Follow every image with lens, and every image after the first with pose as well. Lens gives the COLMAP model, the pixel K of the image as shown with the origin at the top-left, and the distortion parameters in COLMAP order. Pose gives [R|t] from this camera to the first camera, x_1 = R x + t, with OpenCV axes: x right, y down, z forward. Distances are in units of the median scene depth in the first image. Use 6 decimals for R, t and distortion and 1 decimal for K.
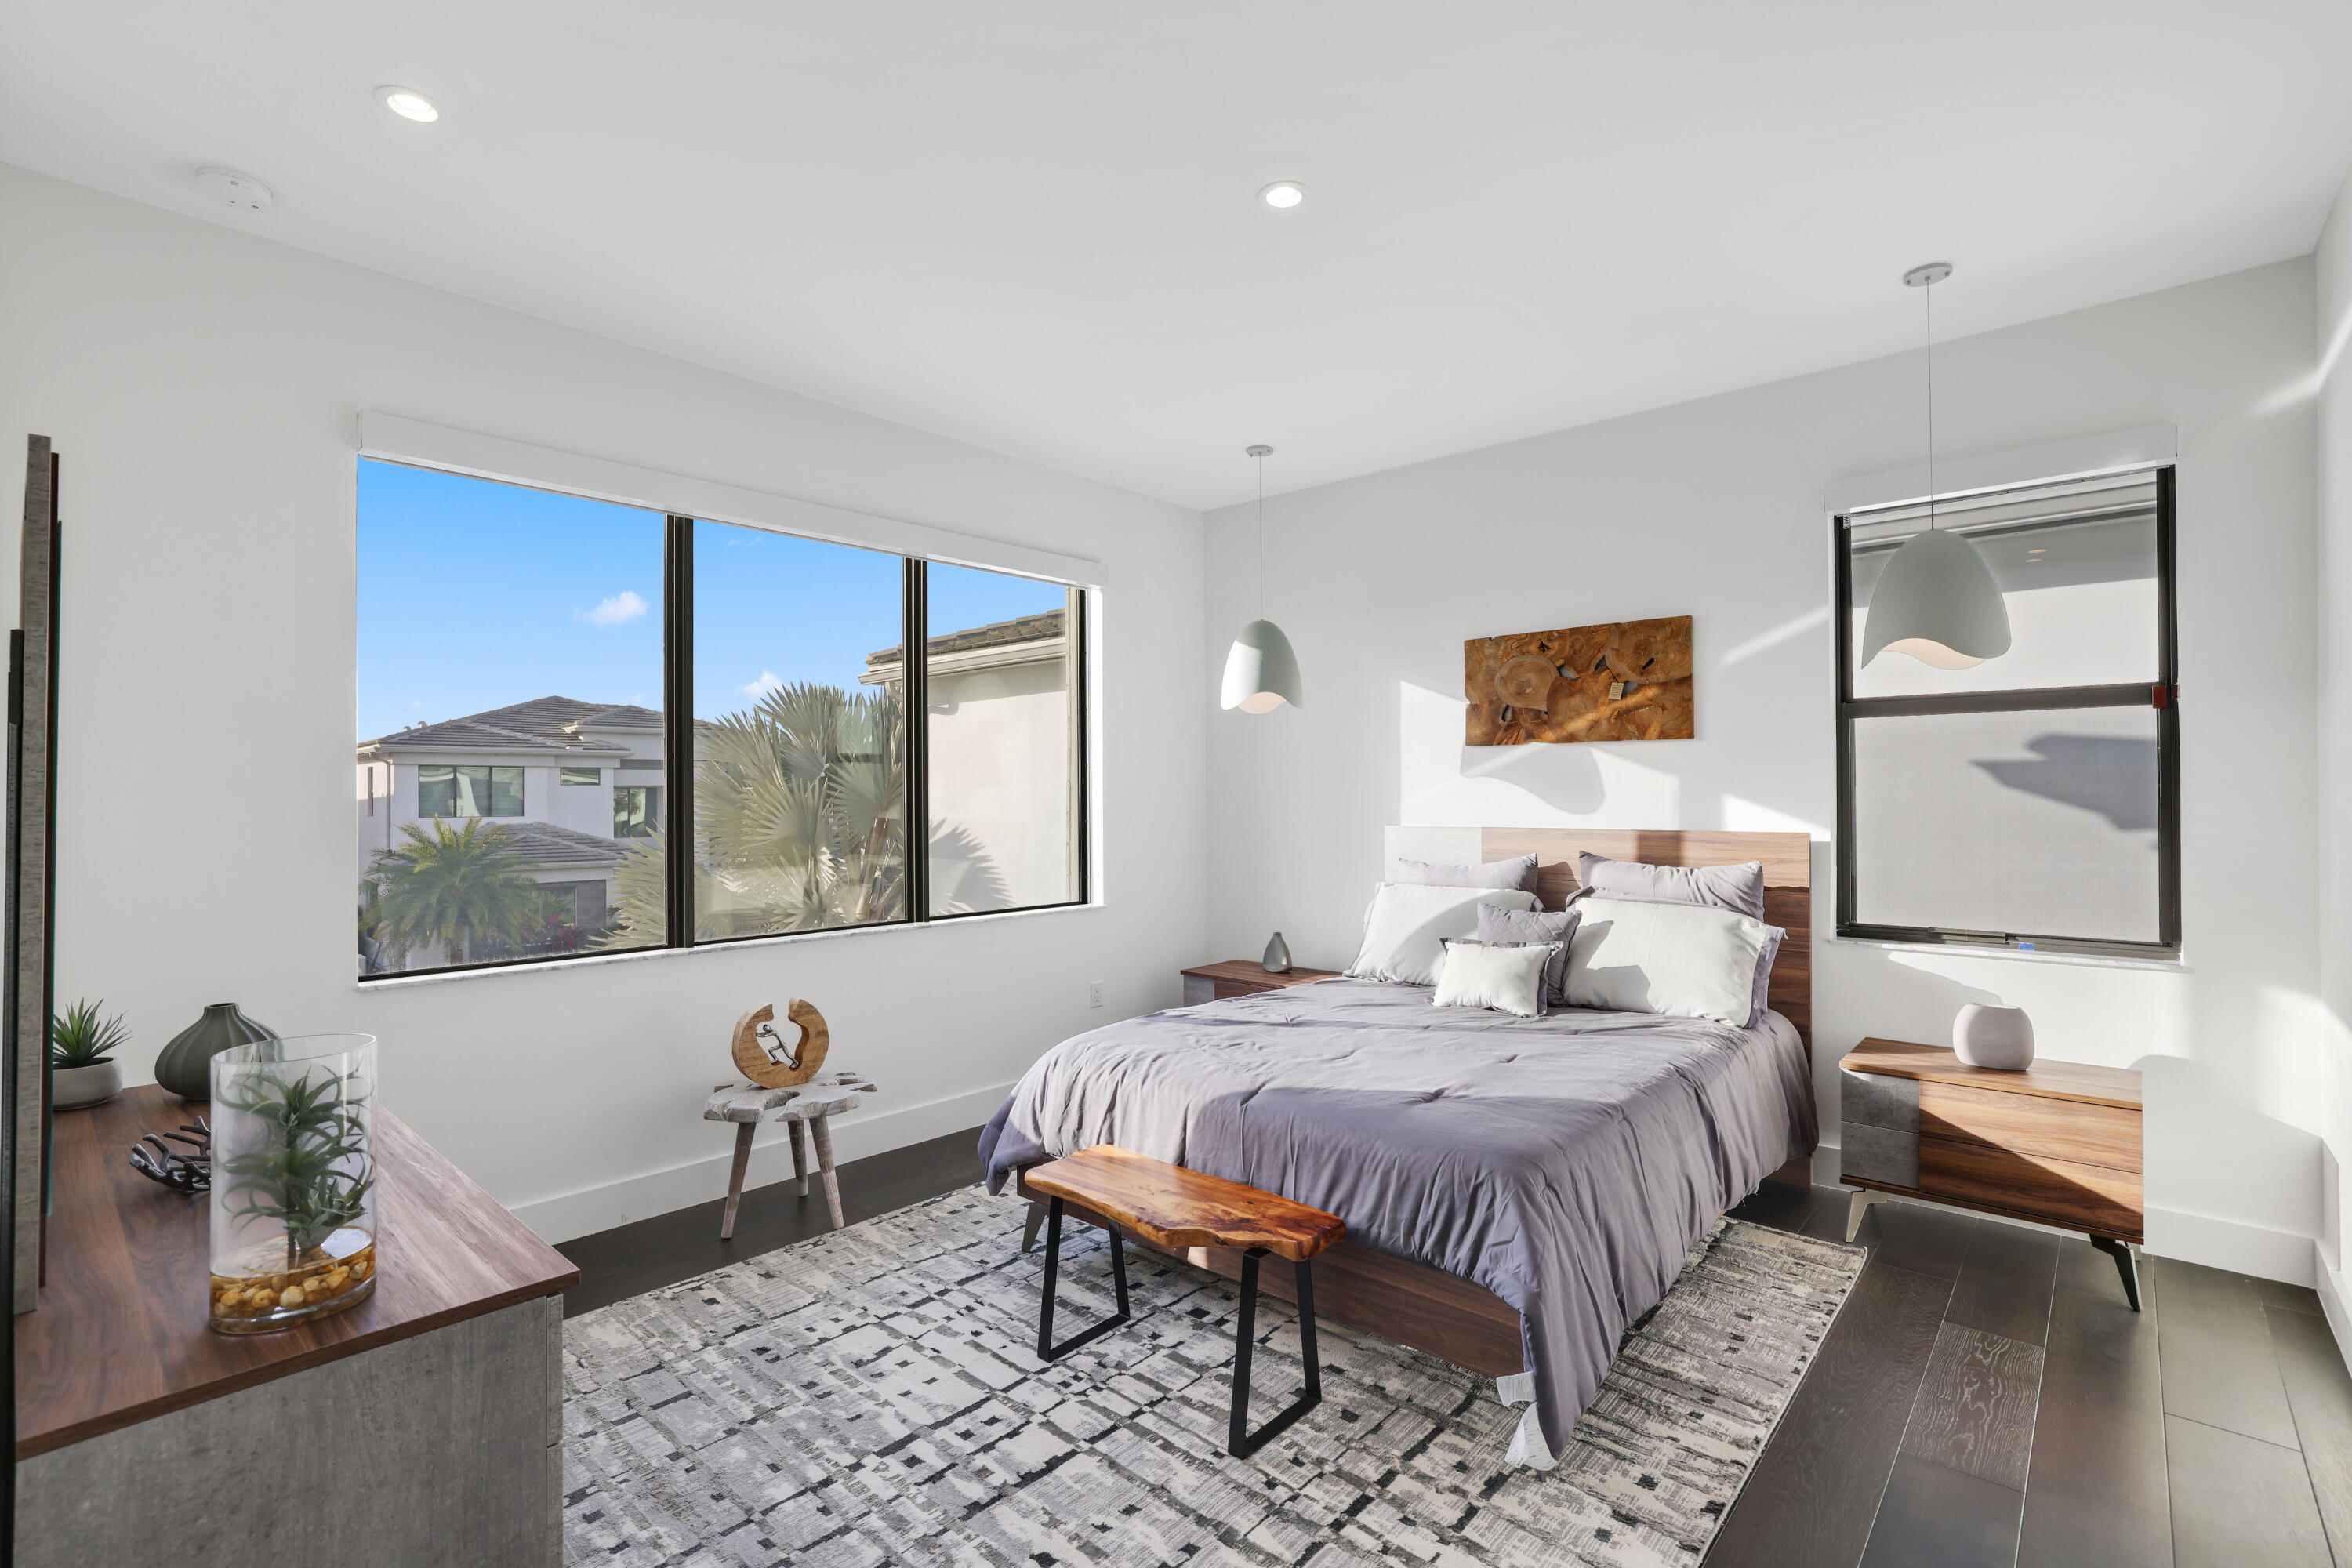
lens RADIAL K [[1062.1, 0, 1176.0], [0, 1062.1, 784.0], [0, 0, 1]] dist [-0.001965, -0.000255]
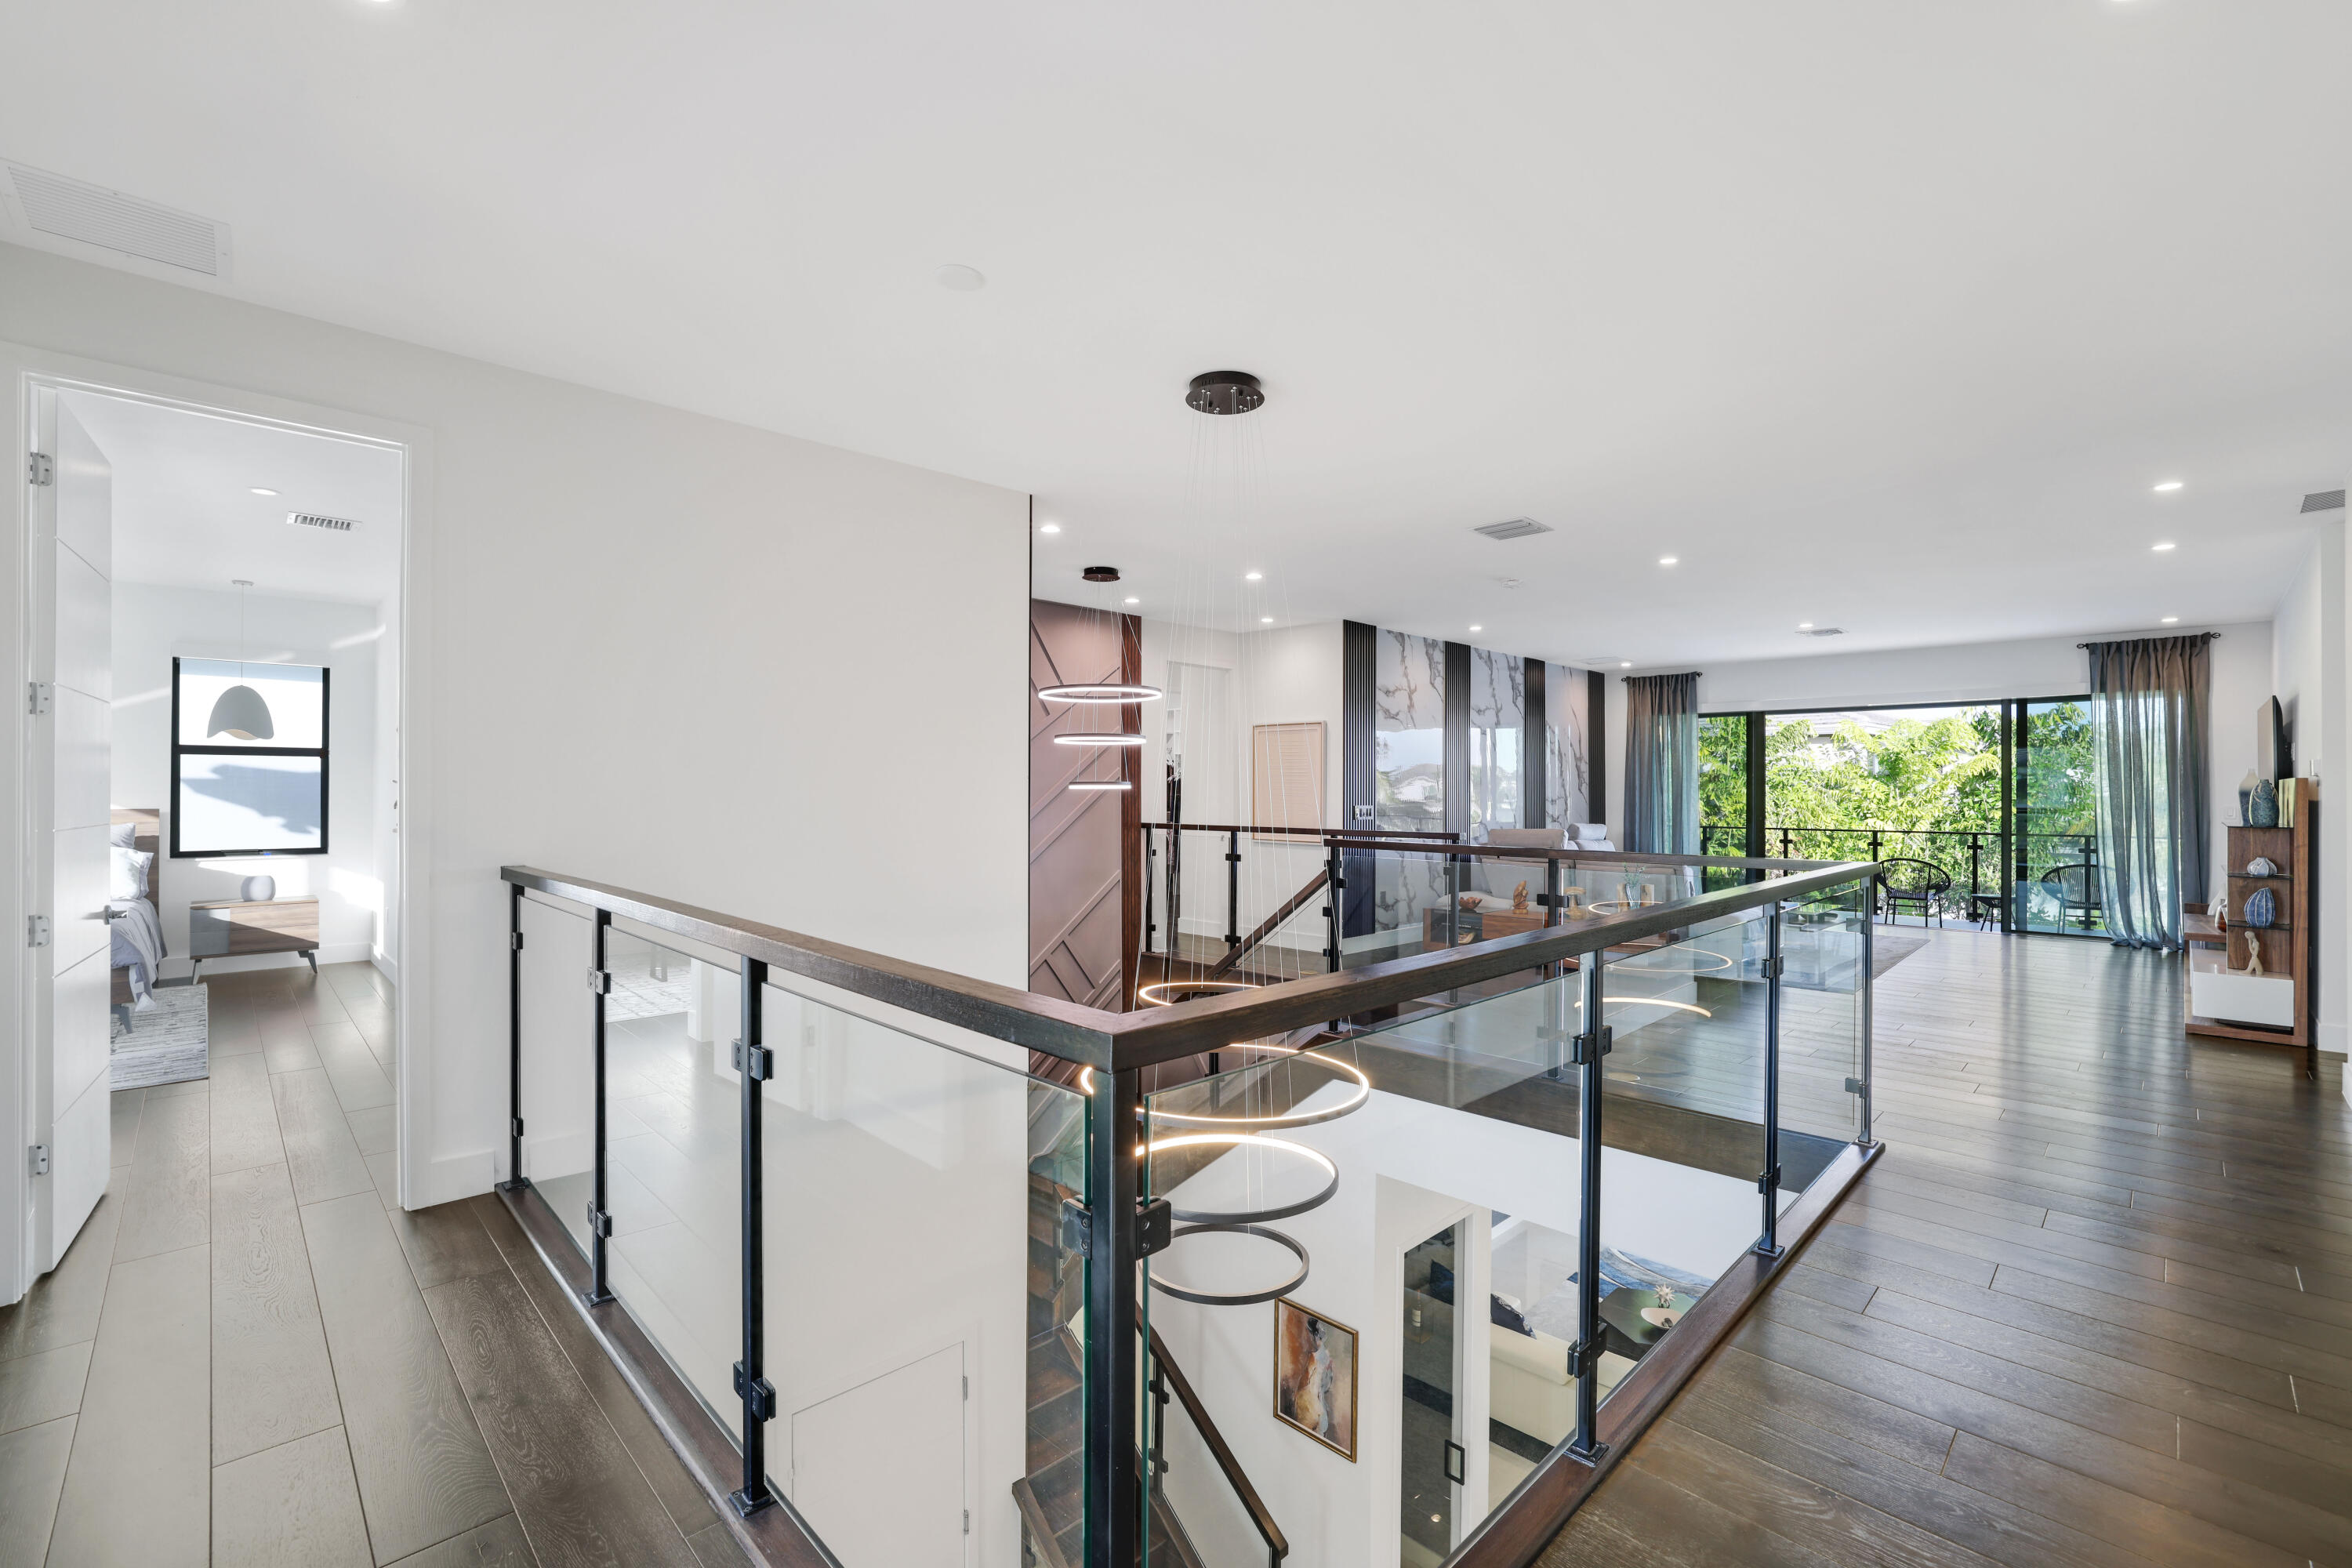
lens RADIAL K [[1019.7, 0, 1220.2], [0, 1019.7, 789.1], [0, 0, 1]] dist [0.000707, -0.000001]
pose [[0.052228, 0.002774, 0.998631, -1.341755], [-0.007725, 0.999967, -0.002374, -0.004053], [-0.998605, -0.007591, 0.052248, -1.230824]]
